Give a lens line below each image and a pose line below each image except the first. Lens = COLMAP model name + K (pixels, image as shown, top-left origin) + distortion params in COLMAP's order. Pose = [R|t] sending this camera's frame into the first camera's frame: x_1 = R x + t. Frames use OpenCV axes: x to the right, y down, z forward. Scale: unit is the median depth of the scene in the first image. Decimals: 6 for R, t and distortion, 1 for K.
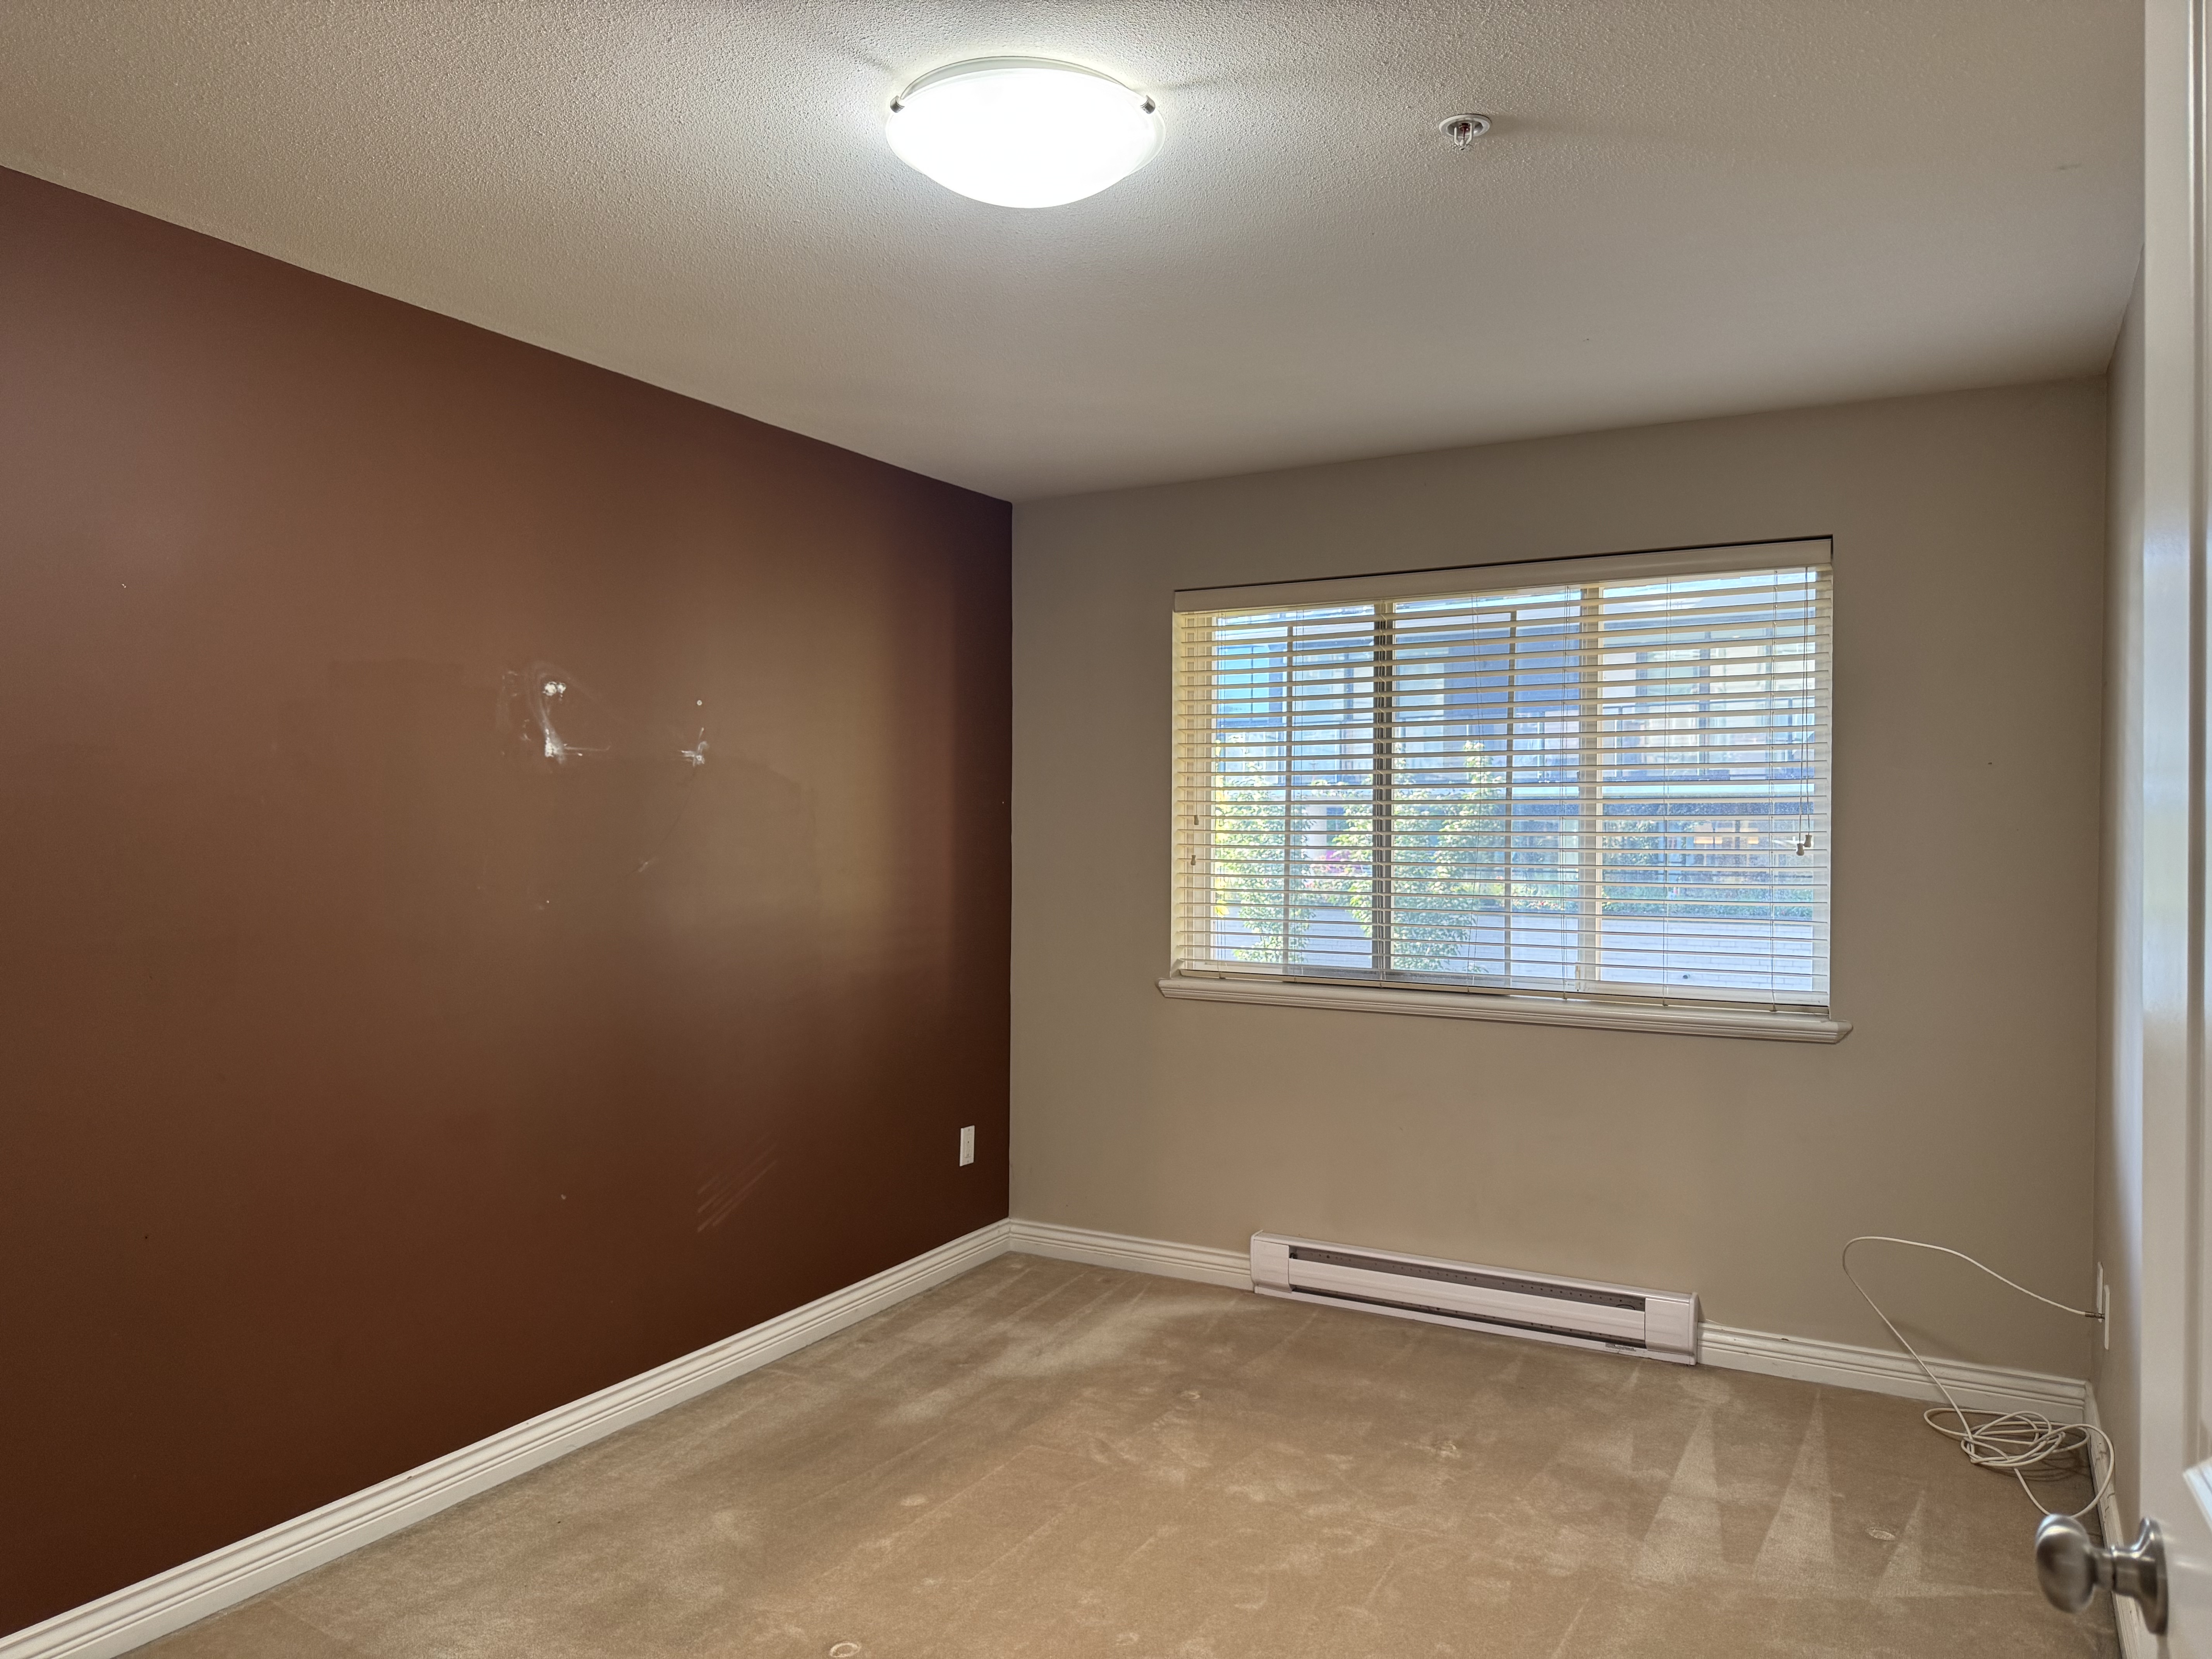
lens RADIAL K [[1563.3, 0, 1106.0], [0, 1563.3, 829.5], [0, 0, 1]] dist [0.060154, -0.115462]
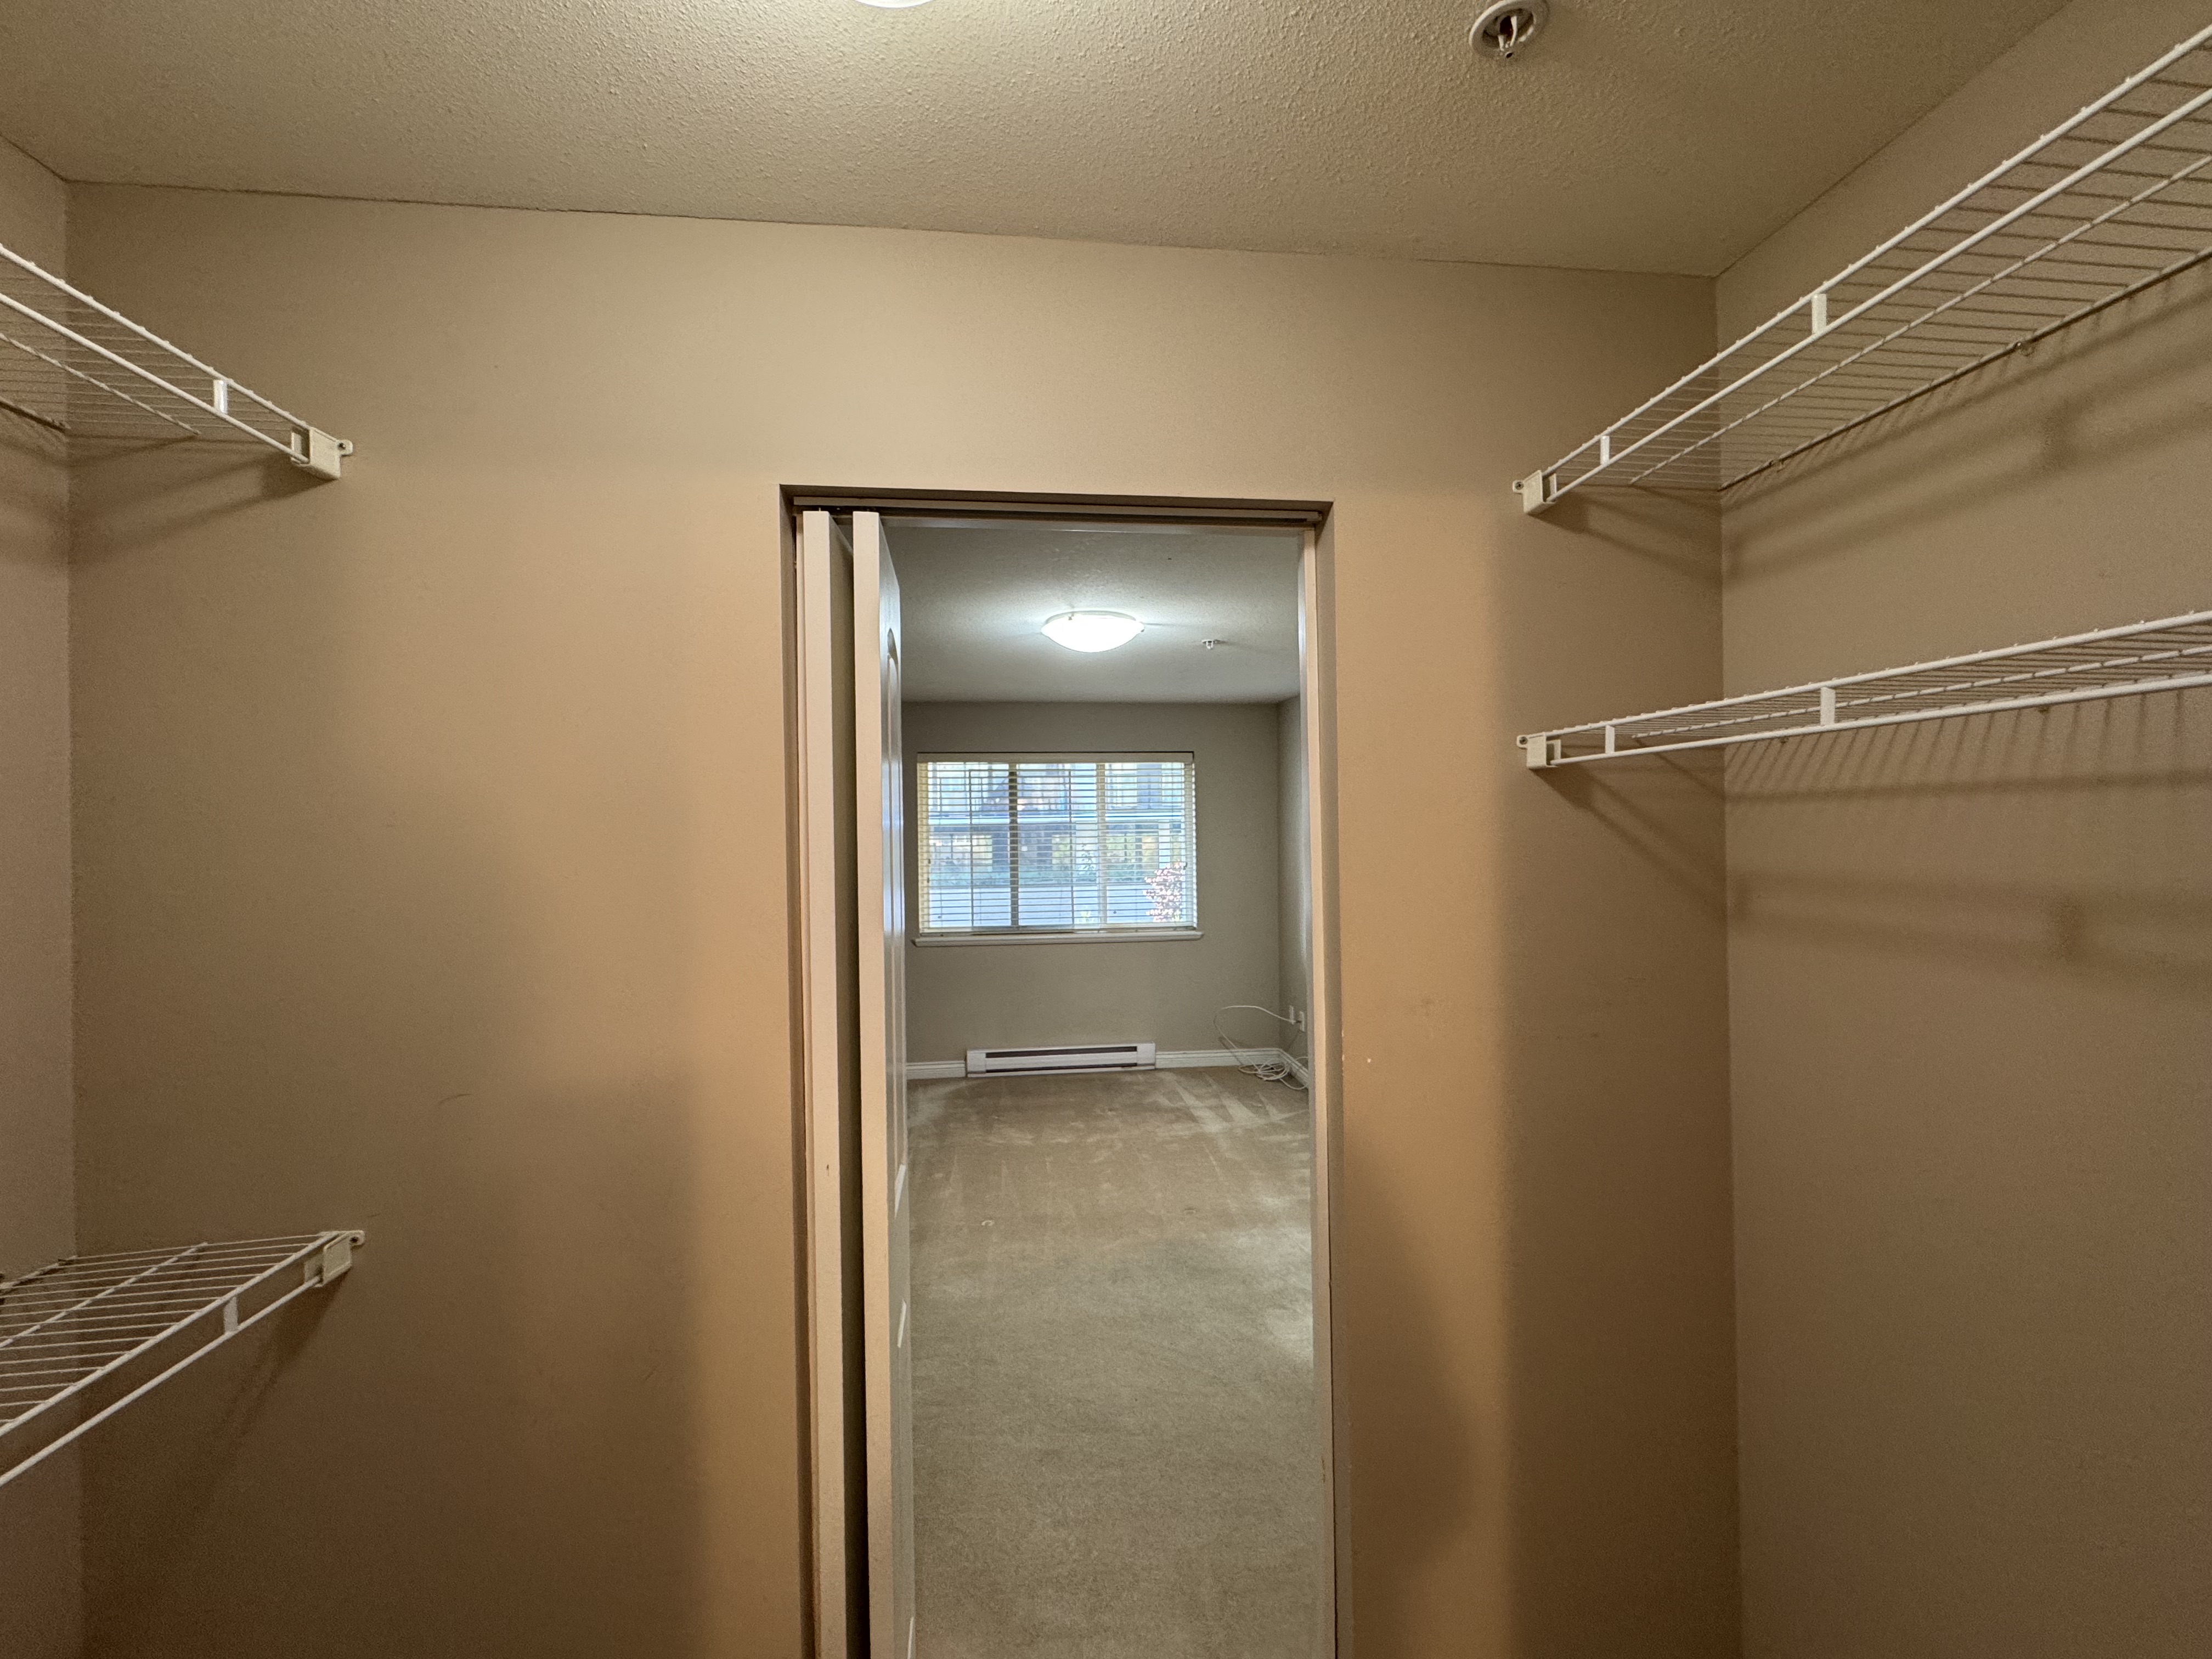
lens RADIAL K [[888.8, 0, 1106.0], [0, 888.8, 829.5], [0, 0, 1]] dist [-0.000606, 0.000594]
pose [[0.813244, -0.011203, 0.581815, -0.532898], [0.018653, 0.999803, -0.006821, -0.044244], [-0.581623, 0.016400, 0.813293, -0.144812]]
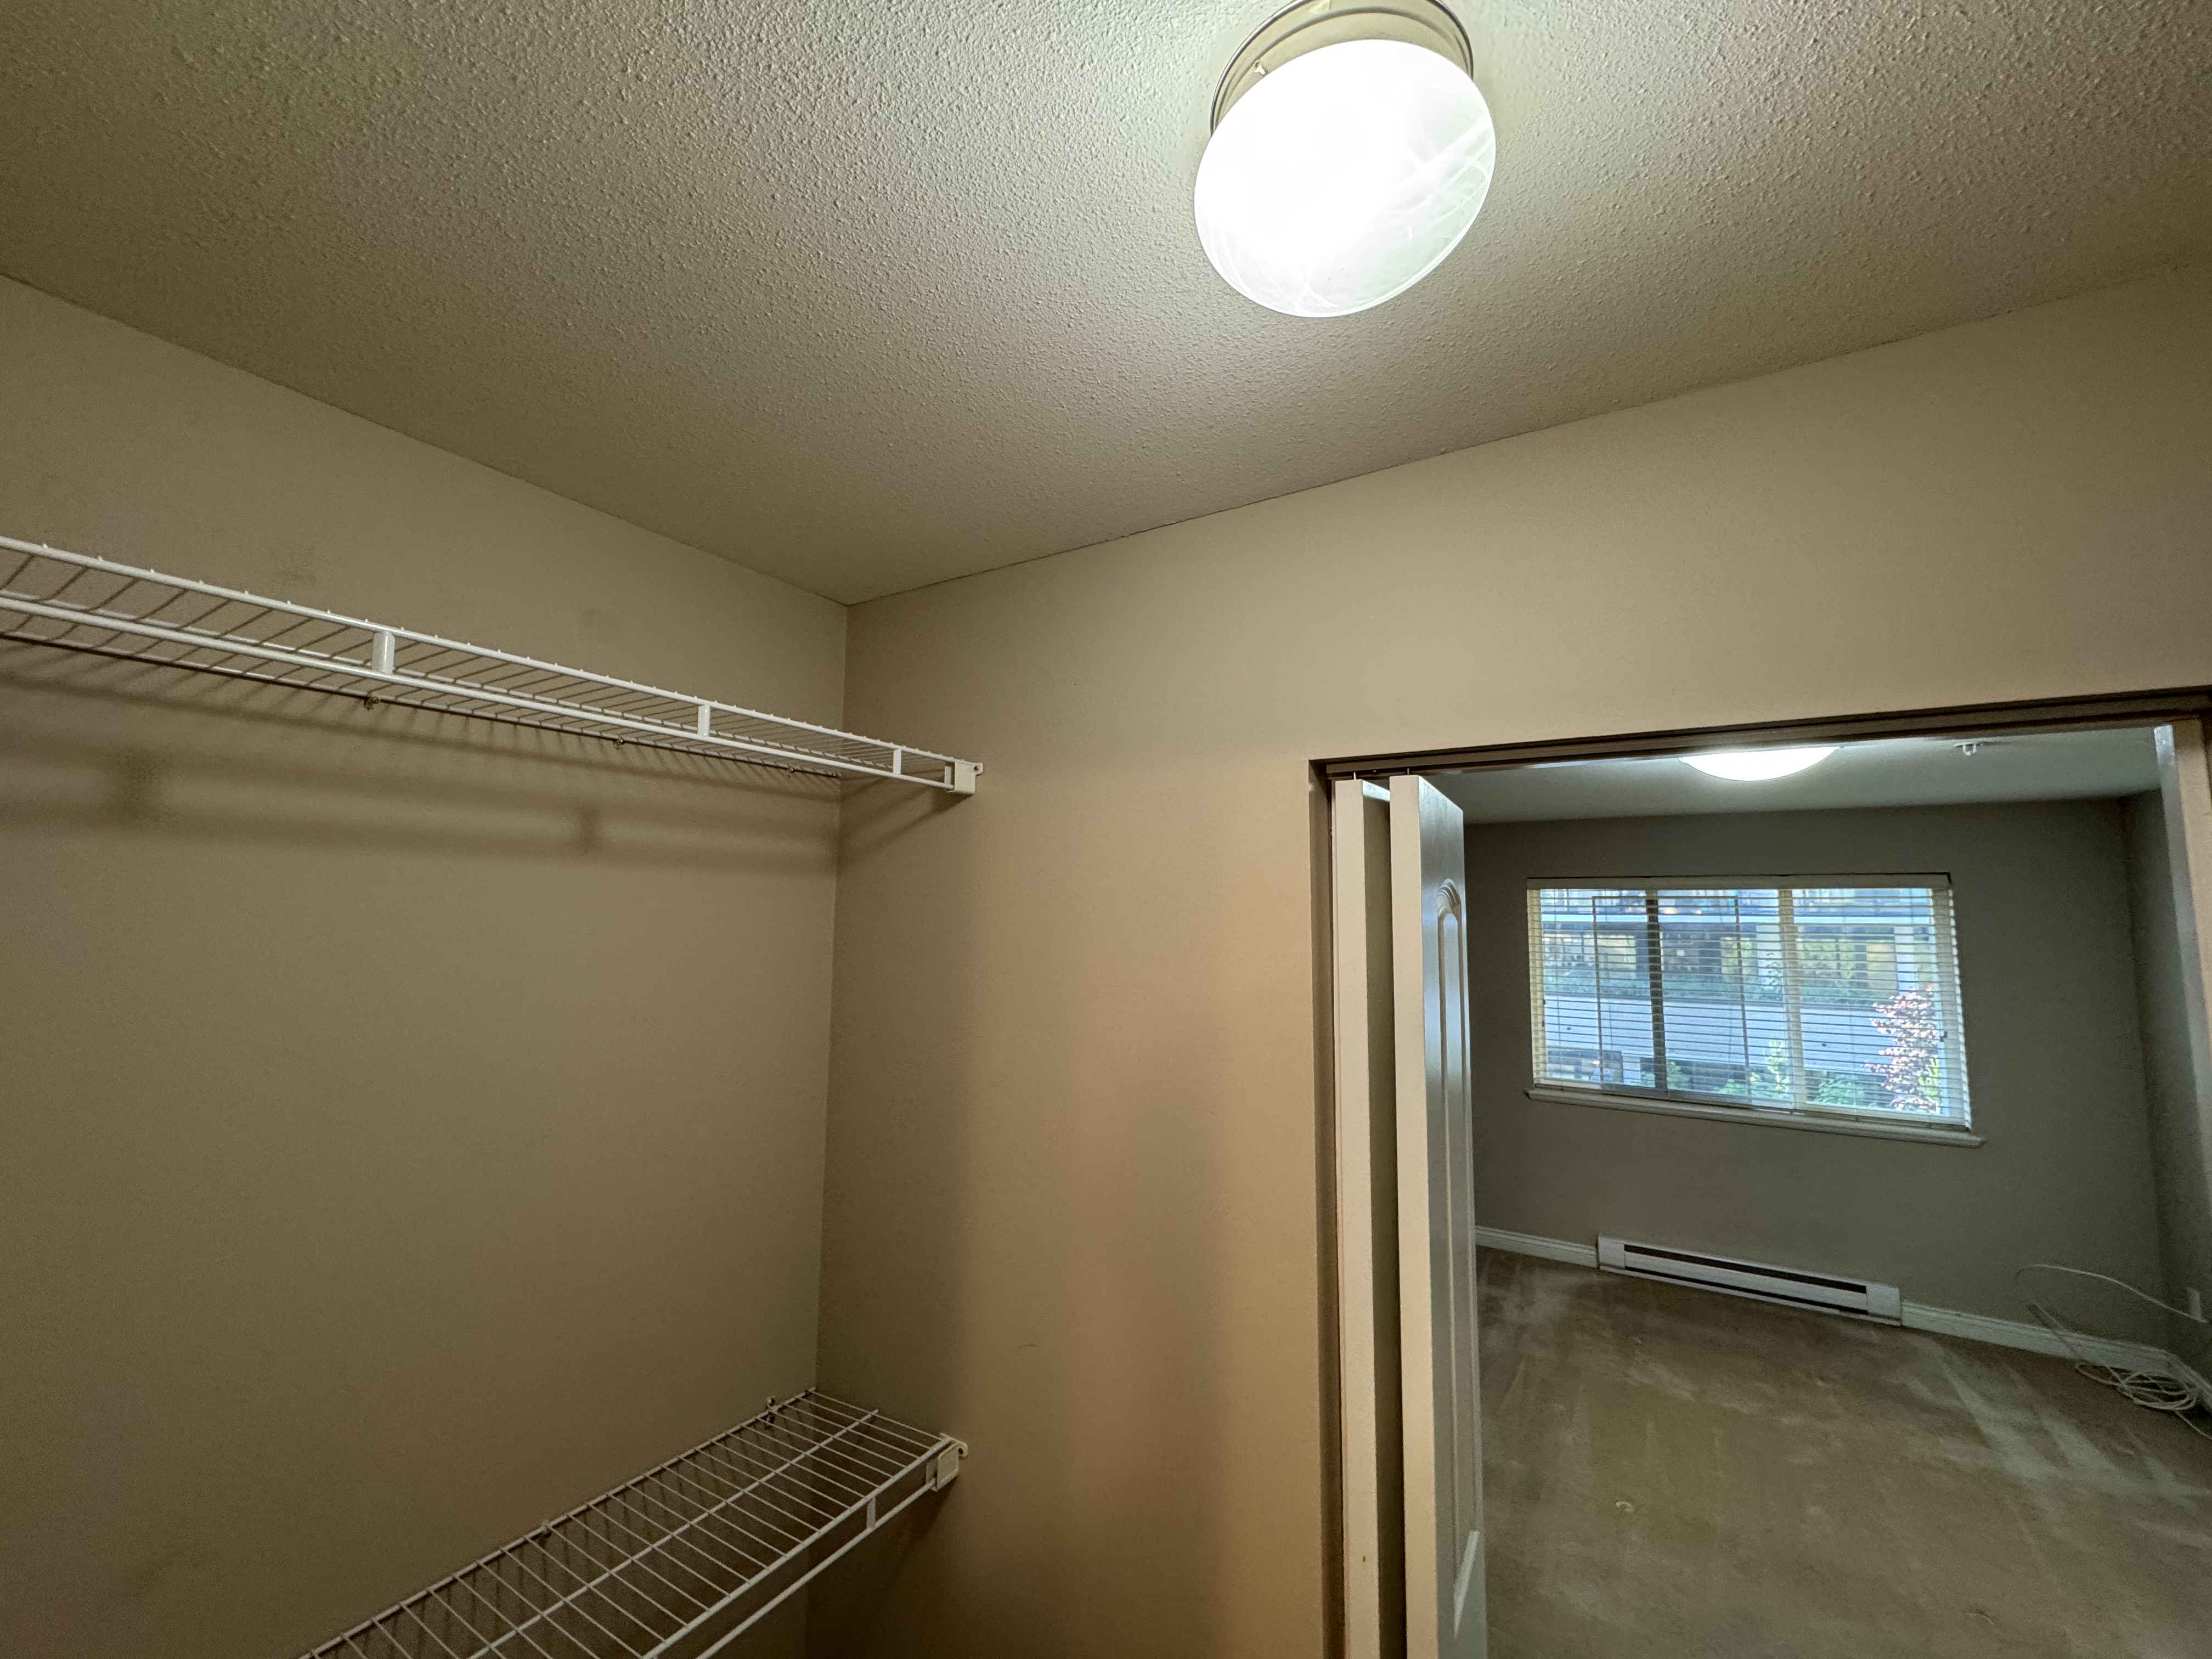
lens RADIAL K [[888.8, 0, 1106.0], [0, 888.8, 829.5], [0, 0, 1]] dist [-0.000606, 0.000594]
pose [[0.998971, 0.004879, -0.045100, -0.496394], [-0.009468, 0.994730, -0.102093, -0.116369], [0.044364, 0.102415, 0.993752, -0.117122]]
